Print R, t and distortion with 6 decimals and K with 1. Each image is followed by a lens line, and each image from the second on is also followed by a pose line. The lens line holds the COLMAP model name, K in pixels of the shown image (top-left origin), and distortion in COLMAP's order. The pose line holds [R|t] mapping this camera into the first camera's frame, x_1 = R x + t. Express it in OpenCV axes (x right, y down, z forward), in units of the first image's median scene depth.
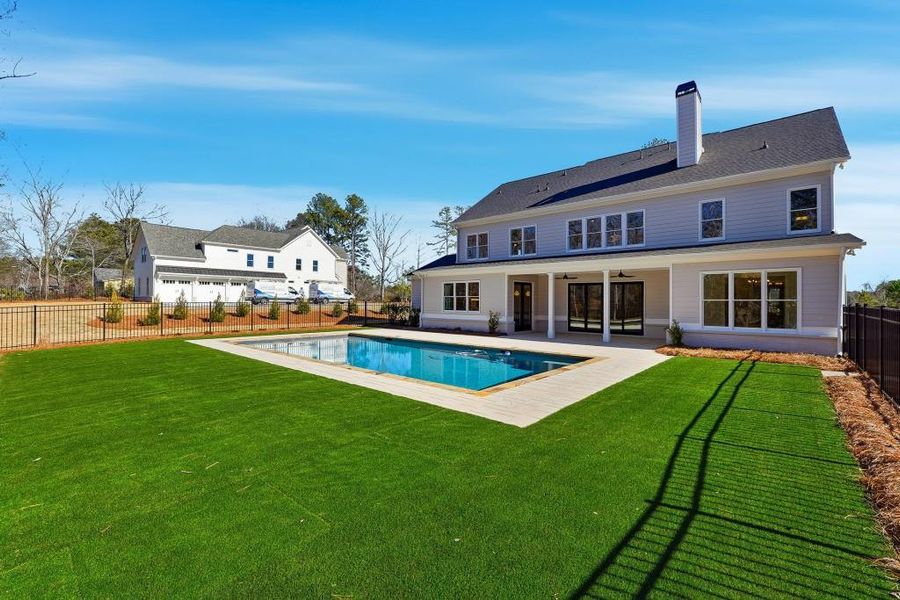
lens RADIAL K [[380.8, 0, 450.2], [0, 380.8, 299.0], [0, 0, 1]] dist [-0.002915, 0.003074]
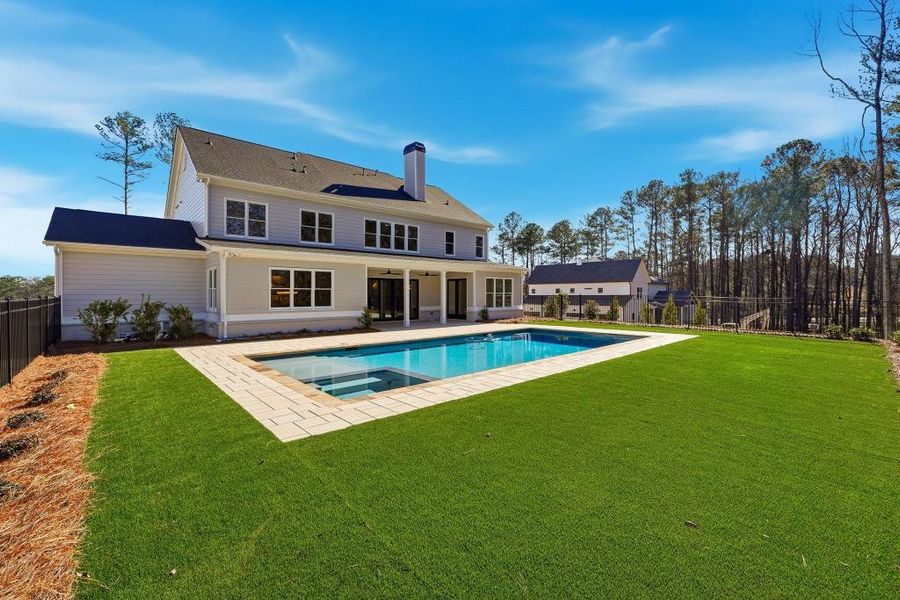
lens RADIAL K [[380.8, 0, 449.2], [0, 380.8, 297.1], [0, 0, 1]] dist [-0.002915, 0.003074]
pose [[0.132910, -0.012292, 0.991052, -0.730218], [-0.003285, 0.999912, 0.012843, -0.000773], [-0.991123, -0.004962, 0.132858, 0.627242]]
